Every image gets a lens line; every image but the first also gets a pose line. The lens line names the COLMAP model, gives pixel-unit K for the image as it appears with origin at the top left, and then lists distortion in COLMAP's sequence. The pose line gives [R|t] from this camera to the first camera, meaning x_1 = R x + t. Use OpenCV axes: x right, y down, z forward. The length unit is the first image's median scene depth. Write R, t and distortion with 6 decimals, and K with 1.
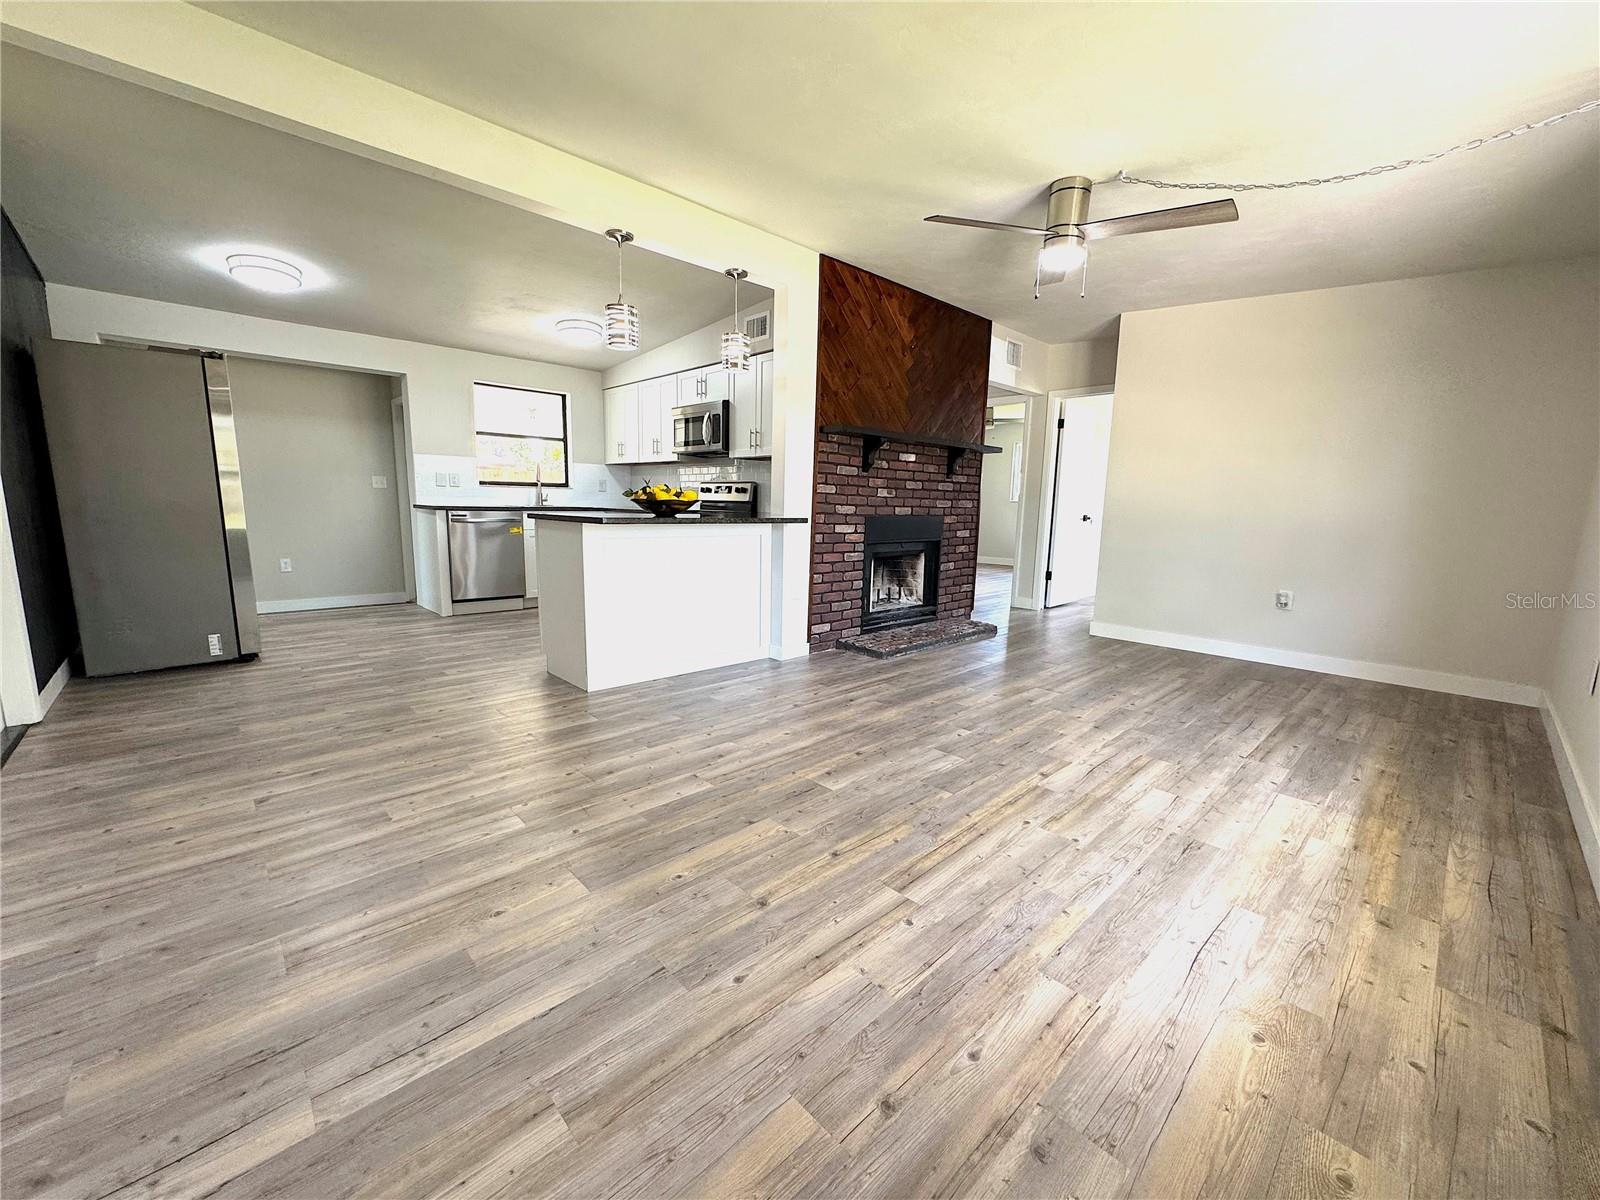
lens RADIAL K [[637.8, 0, 799.1], [0, 637.8, 599.9], [0, 0, 1]] dist [-0.001986, 0.000316]
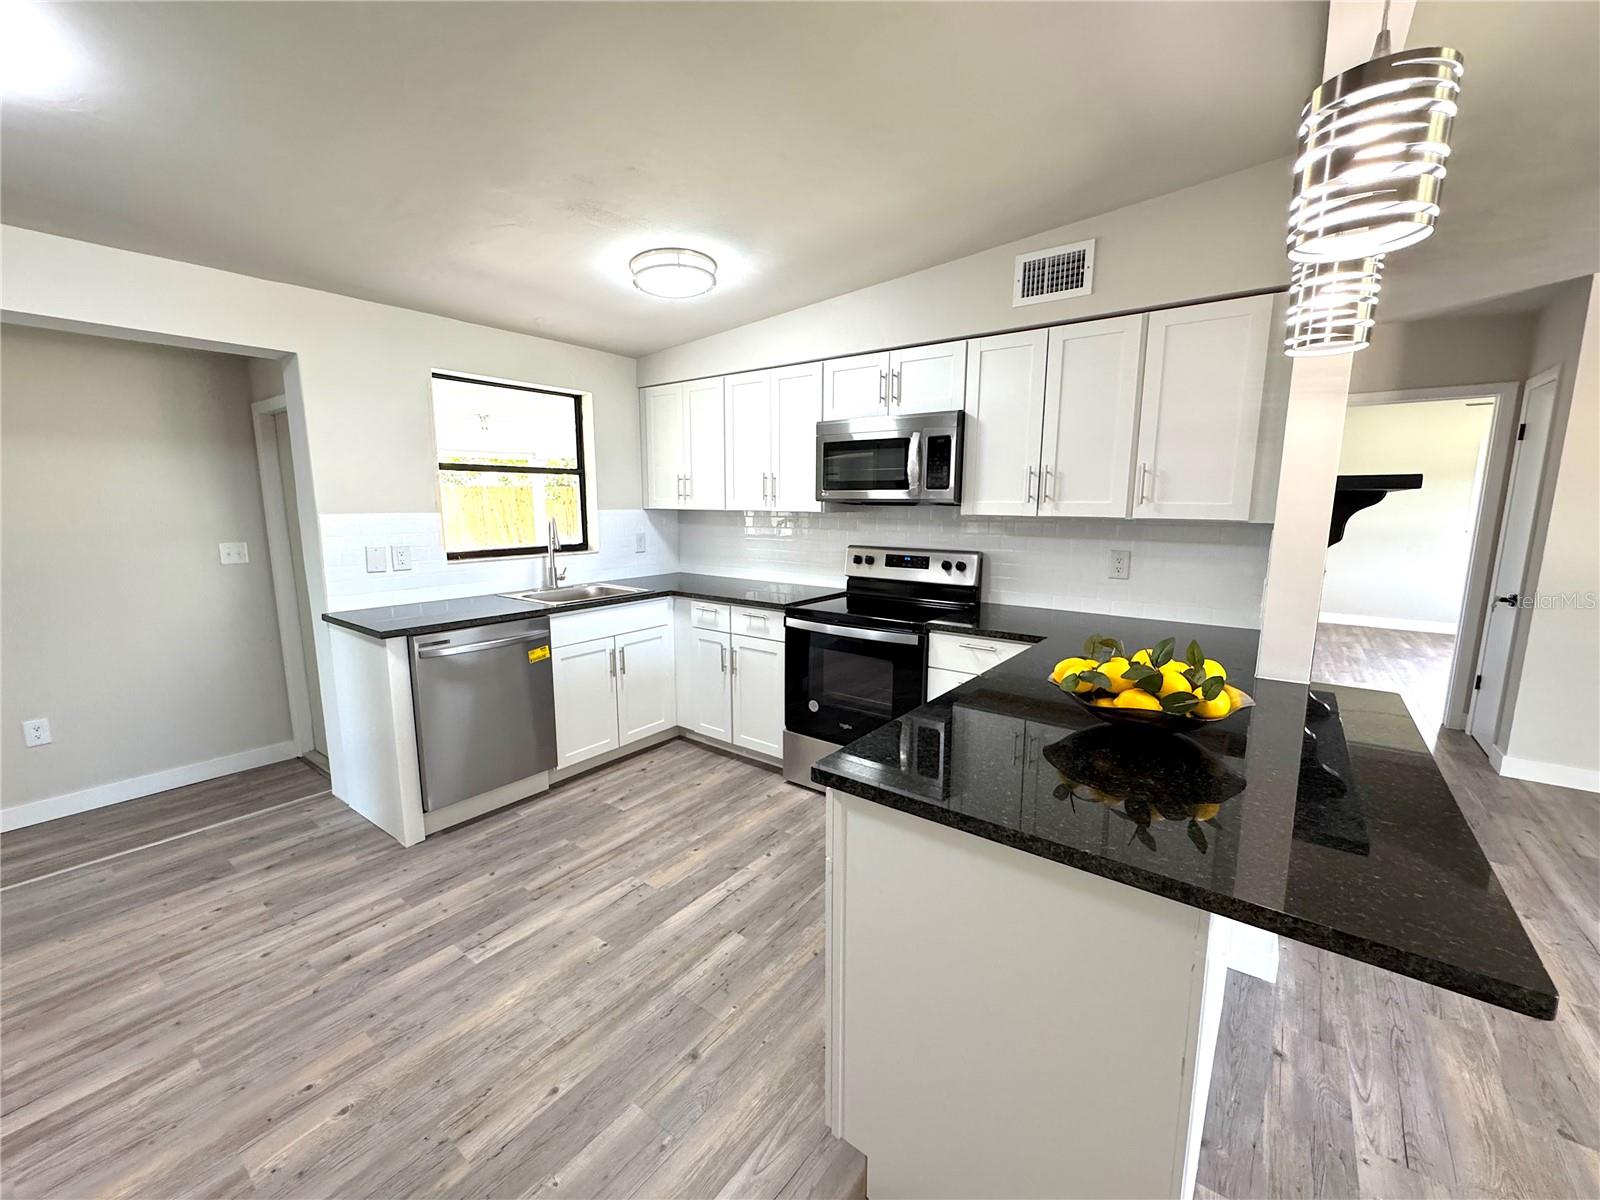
lens RADIAL K [[640.4, 0, 795.9], [0, 640.4, 599.2], [0, 0, 1]] dist [-0.002487, 0.000615]
pose [[0.985905, -0.045077, 0.161116, -0.420997], [0.044600, 0.998983, 0.006579, -0.196620], [-0.161249, 0.000700, 0.986914, 0.585231]]
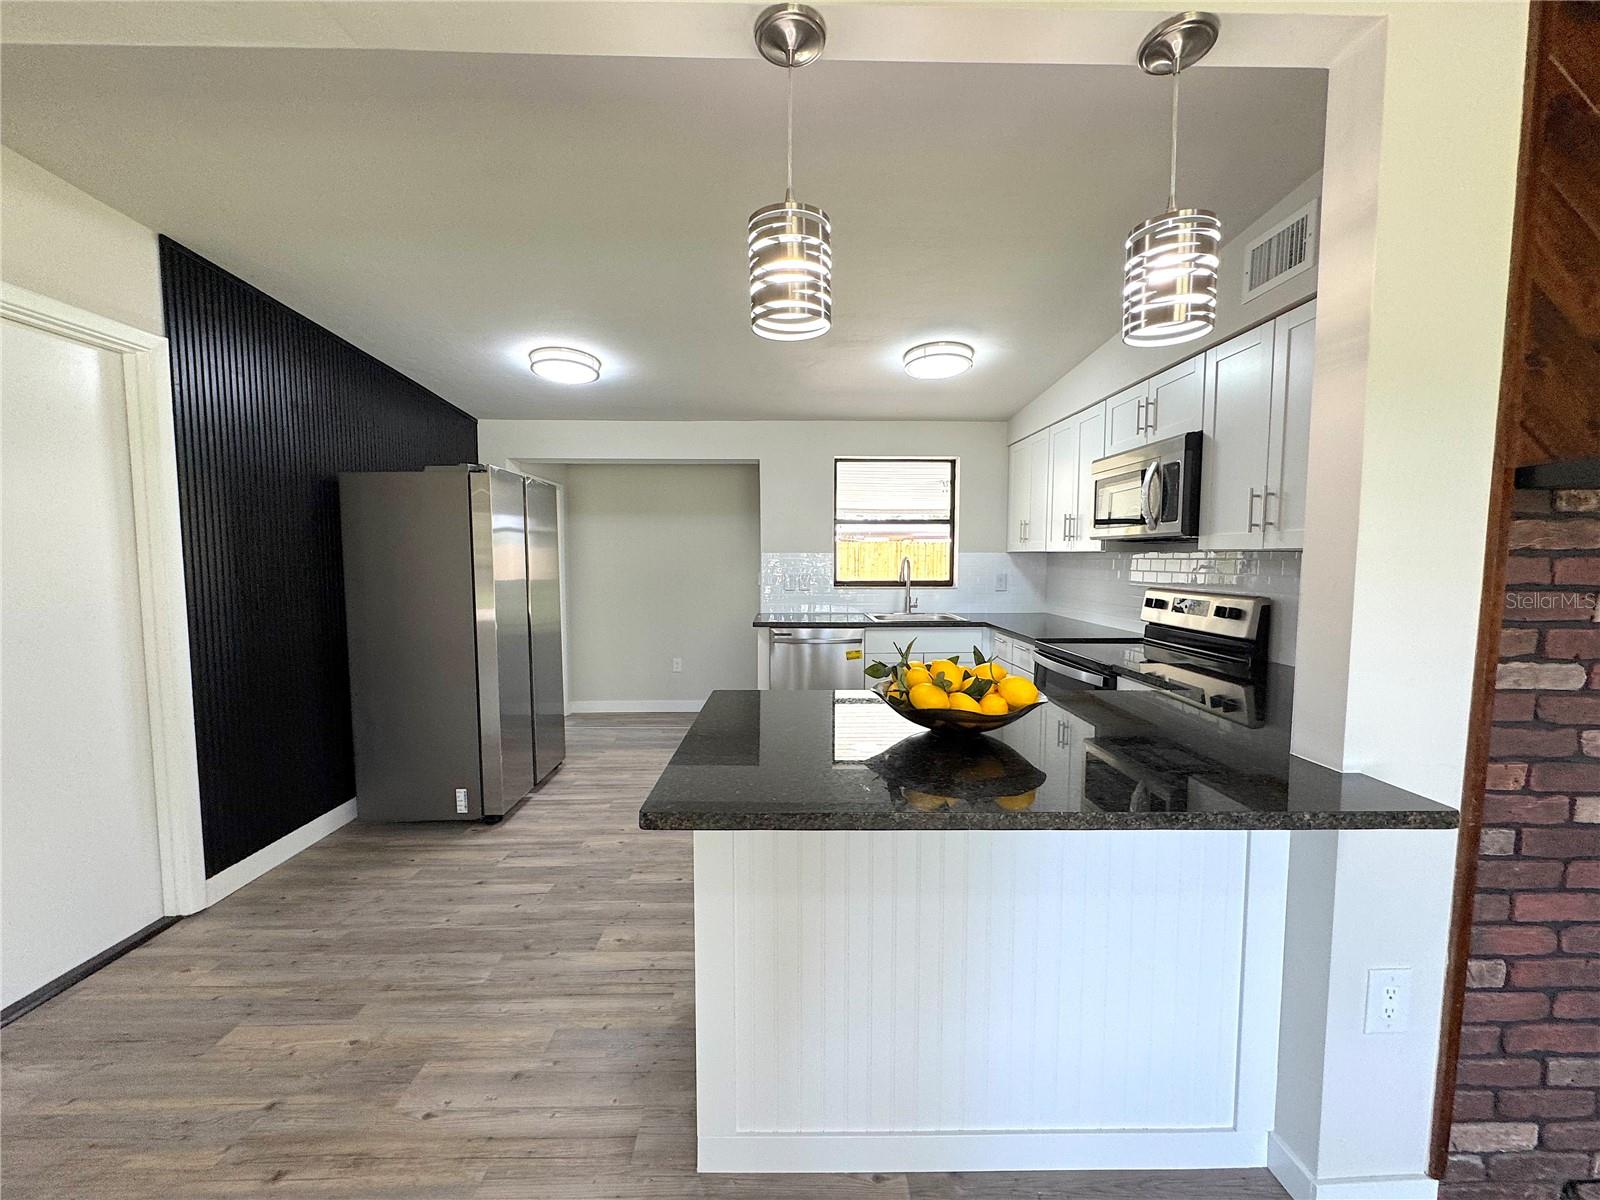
lens RADIAL K [[637.8, 0, 799.1], [0, 637.8, 599.9], [0, 0, 1]] dist [-0.001986, 0.000316]
pose [[0.741053, 0.024637, -0.670995, -0.013092], [-0.086997, 0.994426, -0.059568, -0.162167], [0.665787, 0.102518, 0.739065, 0.560280]]
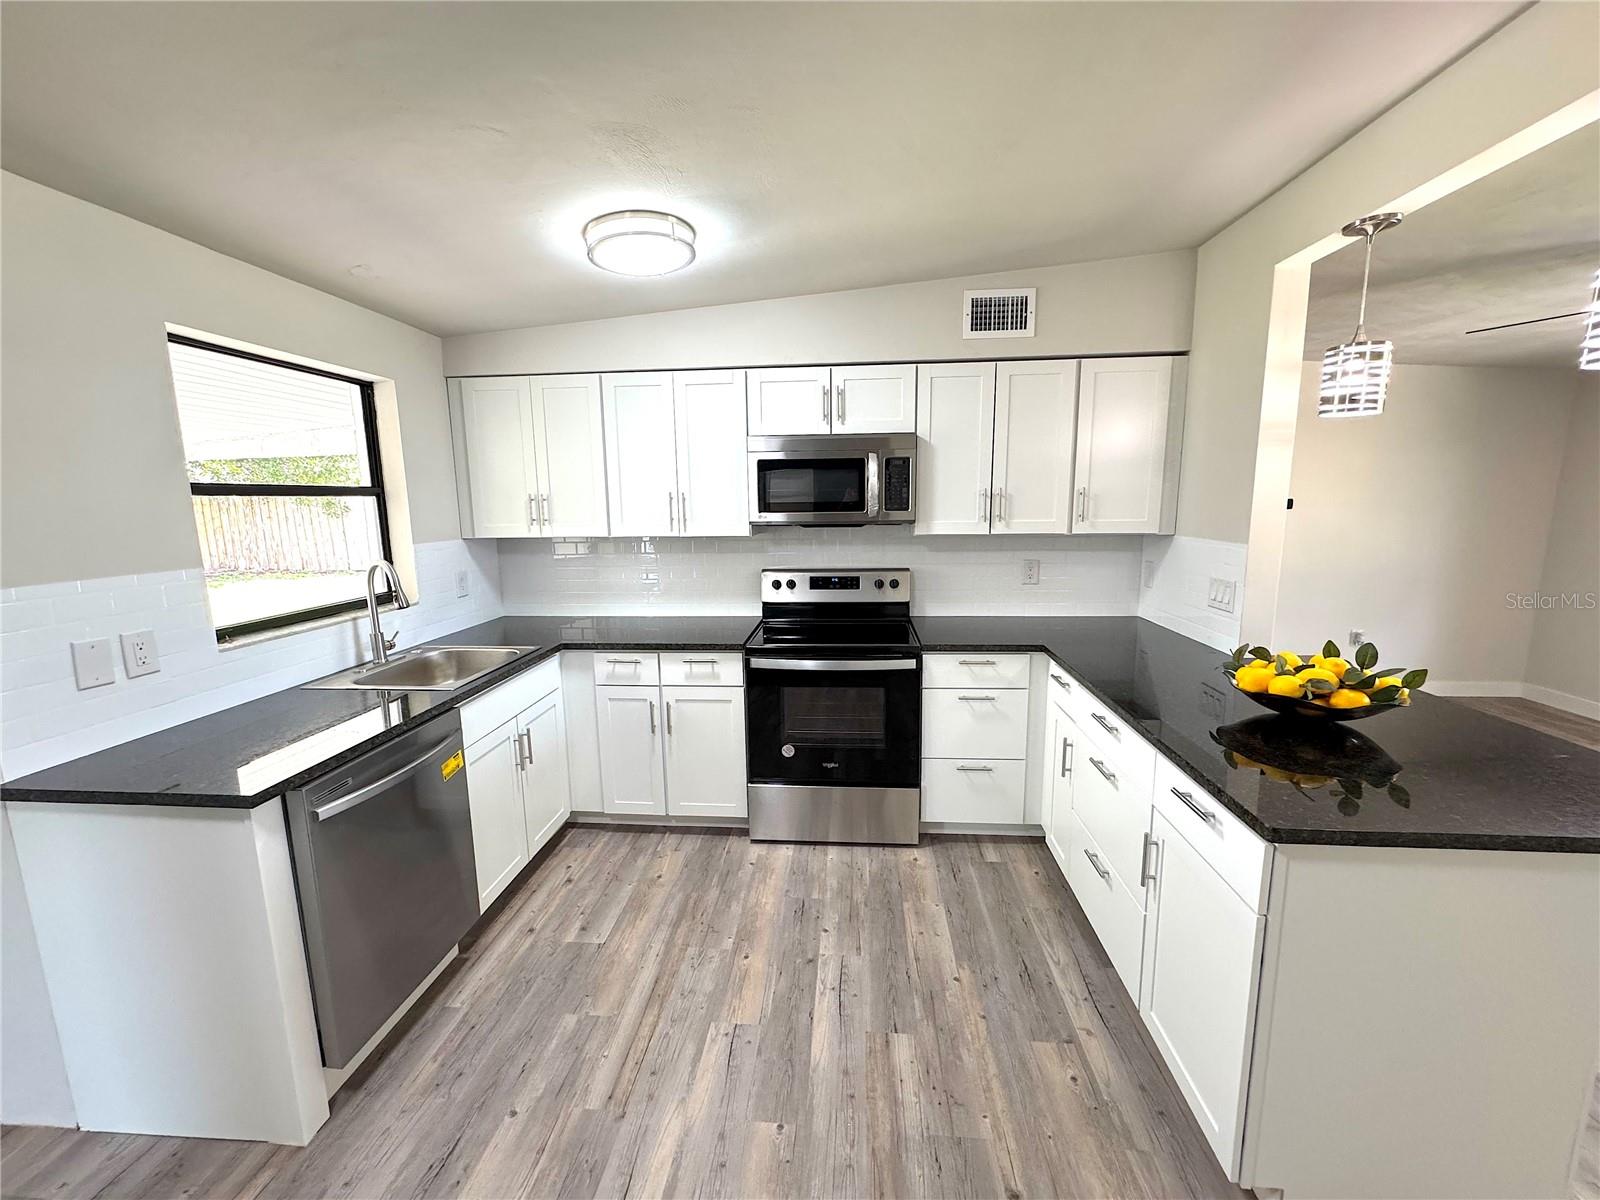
lens RADIAL K [[640.4, 0, 795.9], [0, 640.4, 599.2], [0, 0, 1]] dist [-0.002487, 0.000615]
pose [[0.747265, -0.136064, 0.650447, -0.692689], [0.132478, 0.989668, 0.054828, -0.259955], [-0.651187, 0.045199, 0.757570, 0.789139]]
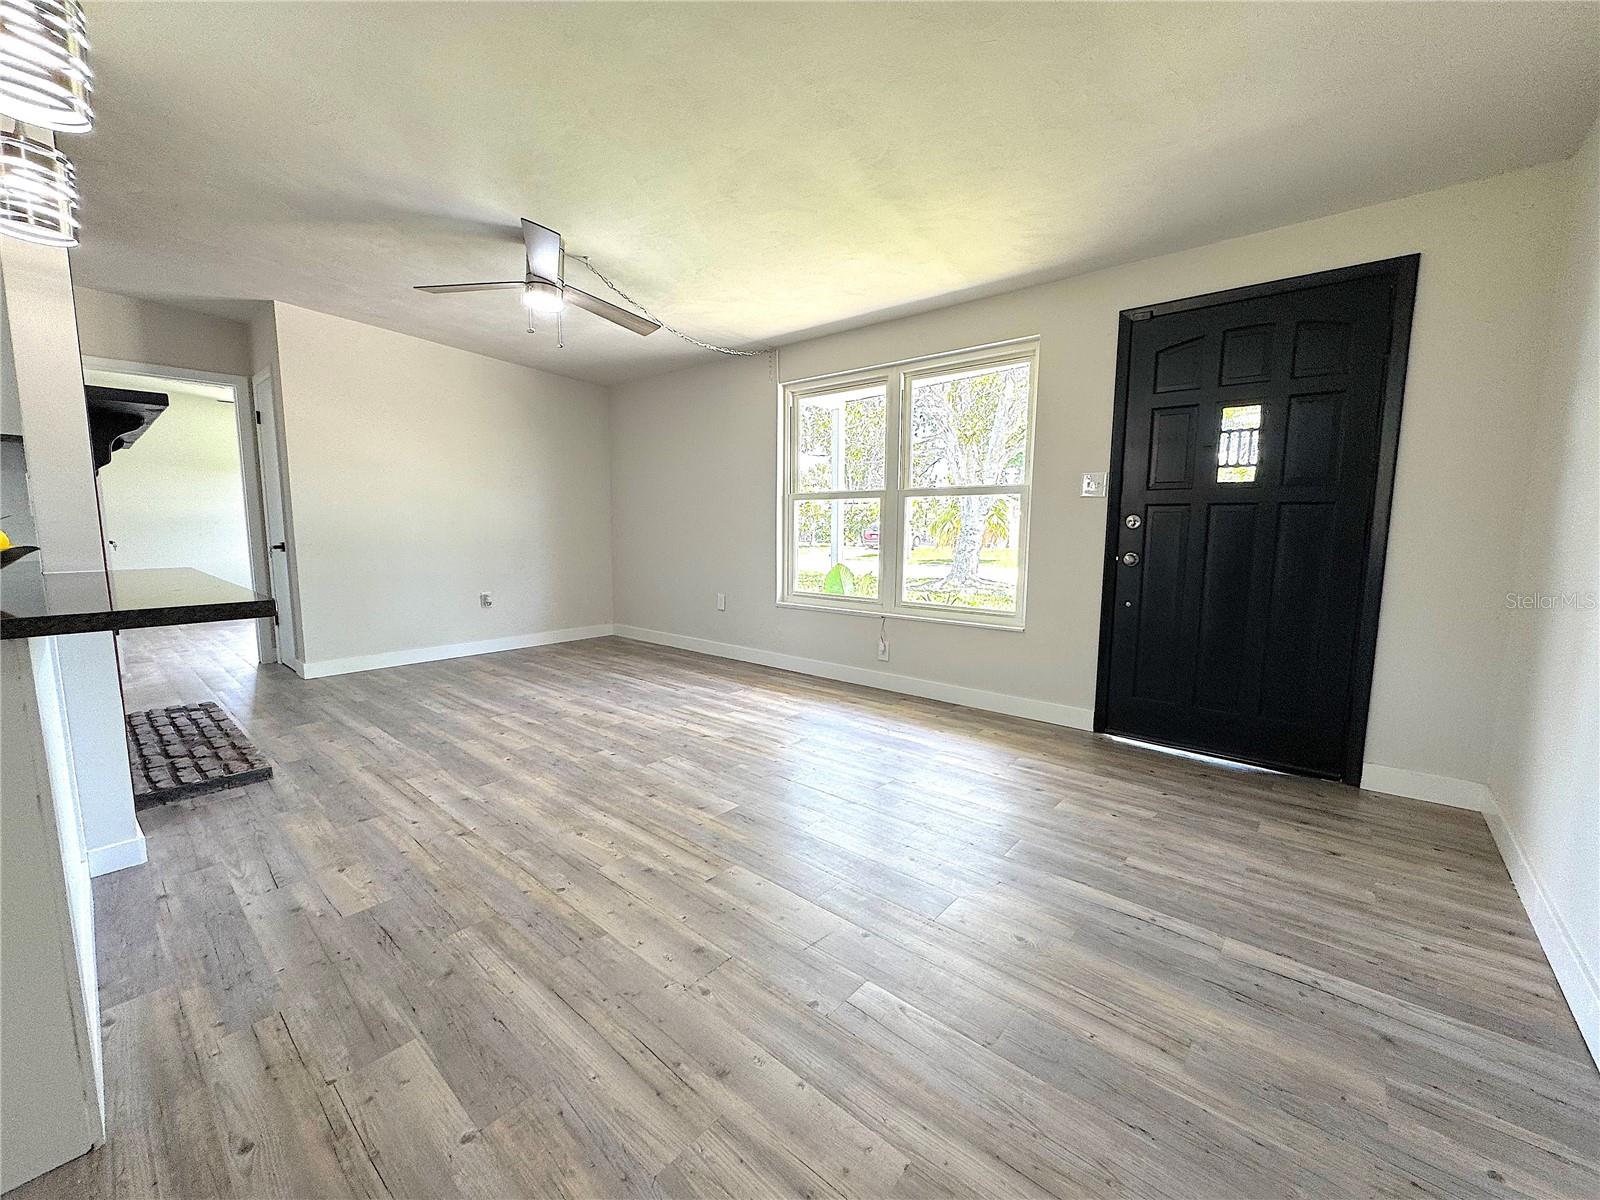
lens RADIAL K [[637.8, 0, 799.1], [0, 637.8, 599.9], [0, 0, 1]] dist [-0.001986, 0.000316]
pose [[-0.102420, -0.138436, 0.985061, -0.518741], [0.145076, 0.977602, 0.152471, -0.100358], [-0.984105, 0.158525, -0.080042, 0.504150]]
